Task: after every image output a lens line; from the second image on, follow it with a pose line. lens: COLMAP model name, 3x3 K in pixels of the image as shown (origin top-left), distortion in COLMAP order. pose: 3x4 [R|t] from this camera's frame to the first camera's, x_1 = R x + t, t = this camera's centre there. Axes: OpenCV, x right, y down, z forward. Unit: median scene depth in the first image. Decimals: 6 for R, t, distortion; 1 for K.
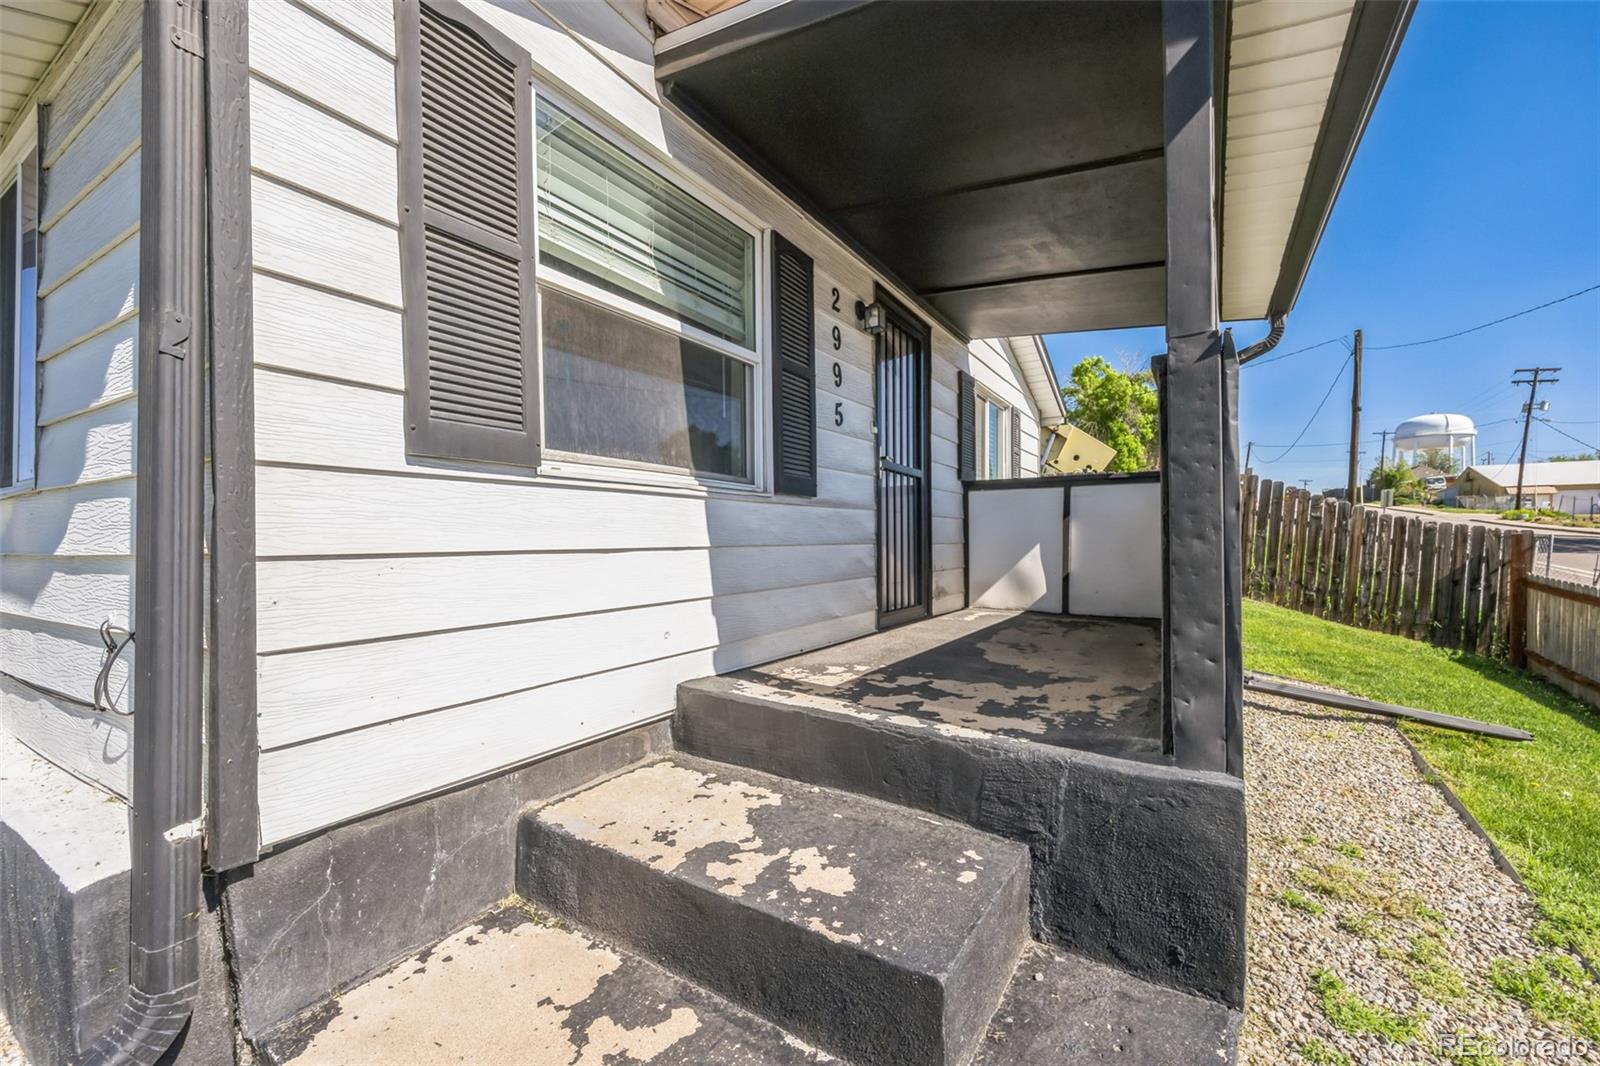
lens RADIAL K [[637.1, 0, 812.5], [0, 637.1, 550.0], [0, 0, 1]] dist [-0.001883, 0.000473]
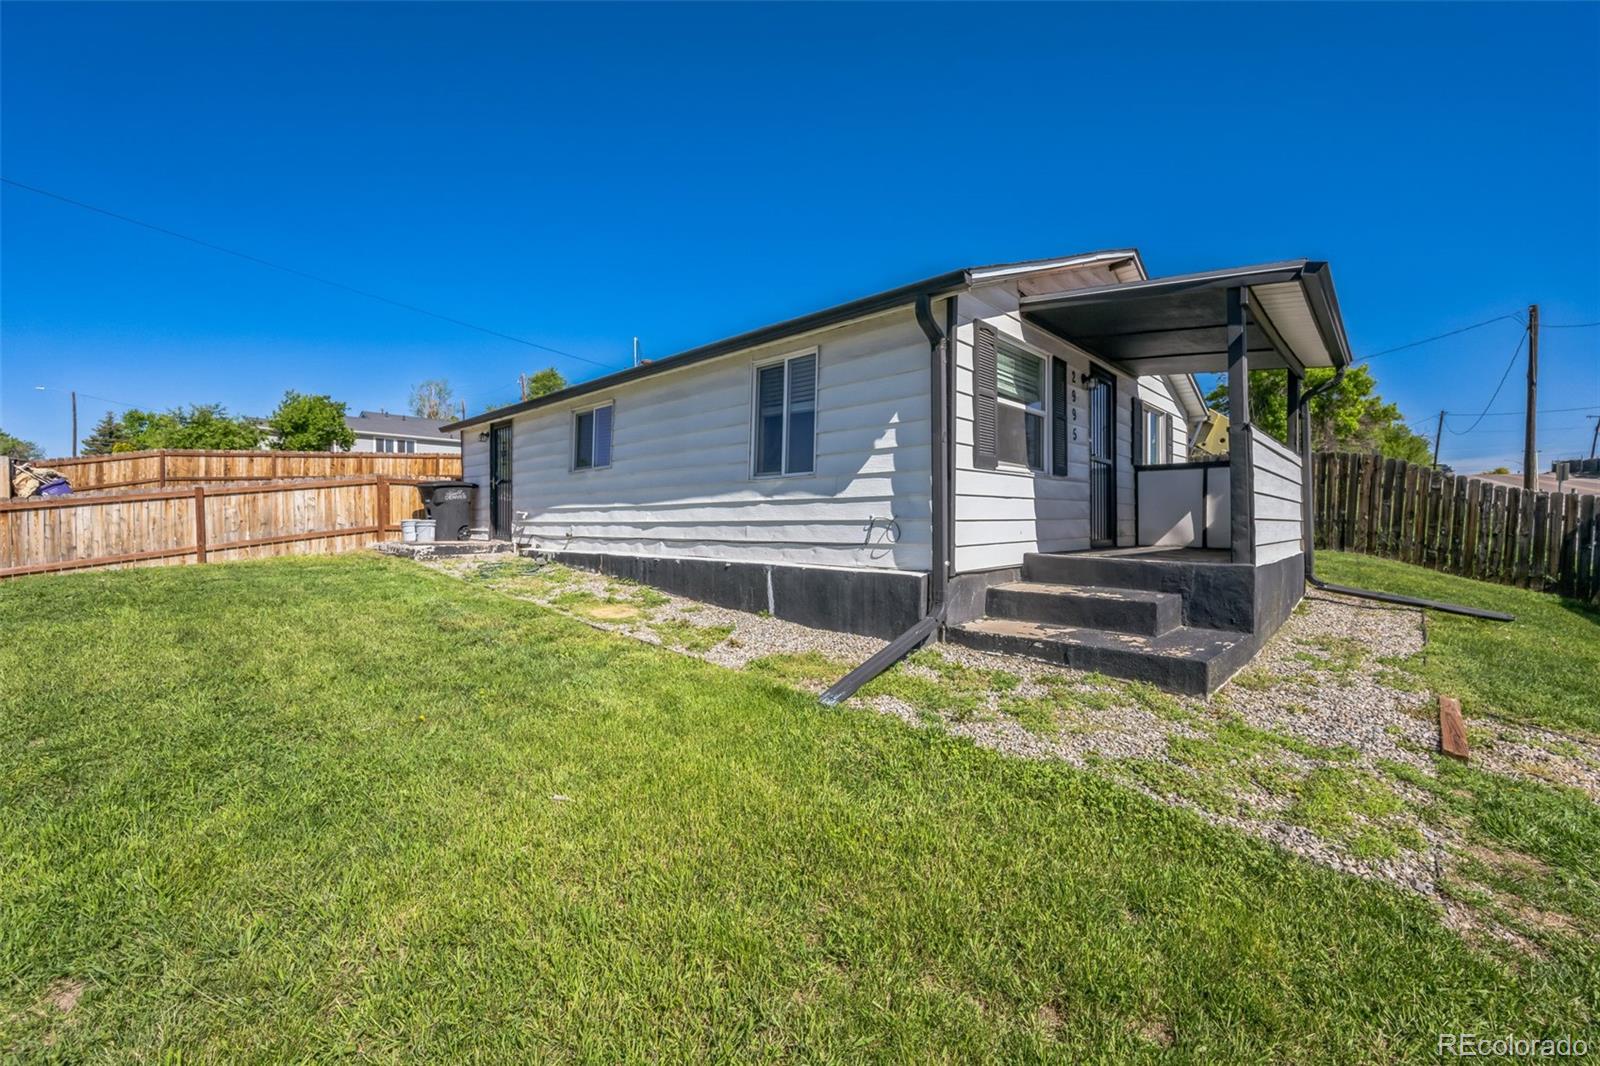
lens RADIAL K [[637.1, 0, 813.5], [0, 637.1, 523.3], [0, 0, 1]] dist [-0.001883, 0.000473]
pose [[0.981644, 0.002693, -0.190701, -0.262038], [-0.004981, 0.999921, -0.011522, 0.061635], [0.190655, 0.012260, 0.981581, -0.756345]]
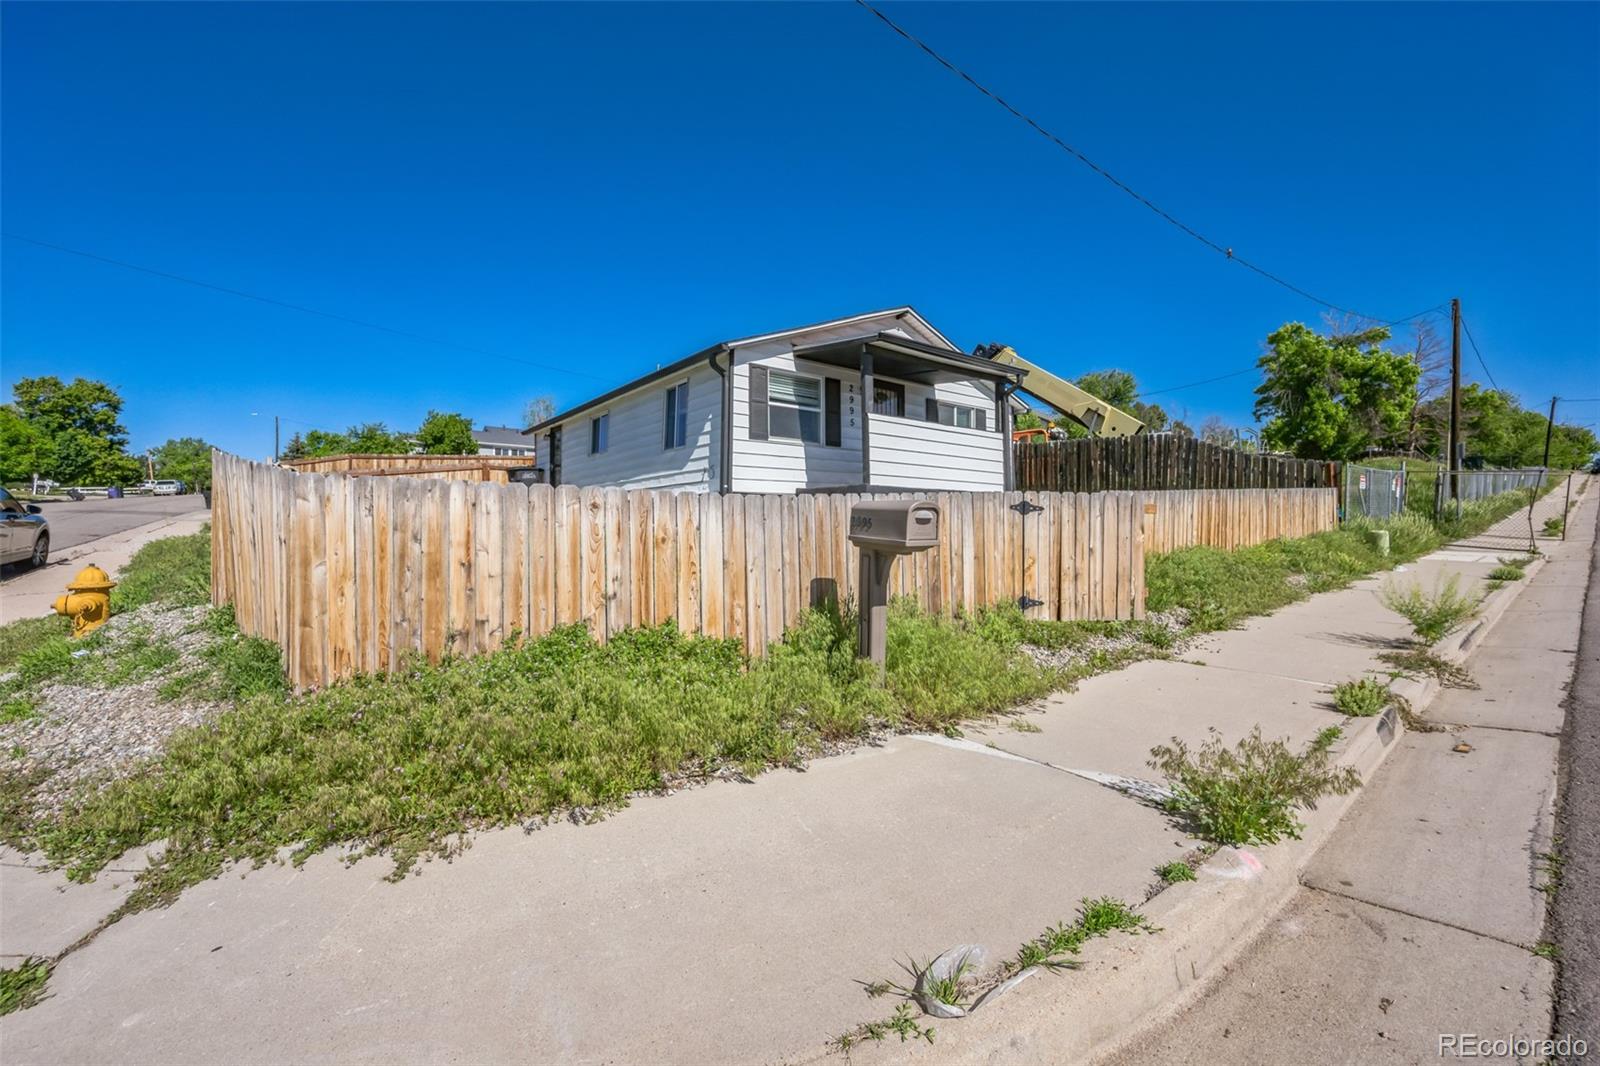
lens RADIAL K [[637.1, 0, 813.9], [0, 637.1, 528.7], [0, 0, 1]] dist [-0.001883, 0.000473]
pose [[0.942990, 0.001006, -0.332820, 0.662672], [-0.005415, 0.999909, -0.012321, 0.264453], [0.332777, 0.013421, 0.942910, -1.514723]]
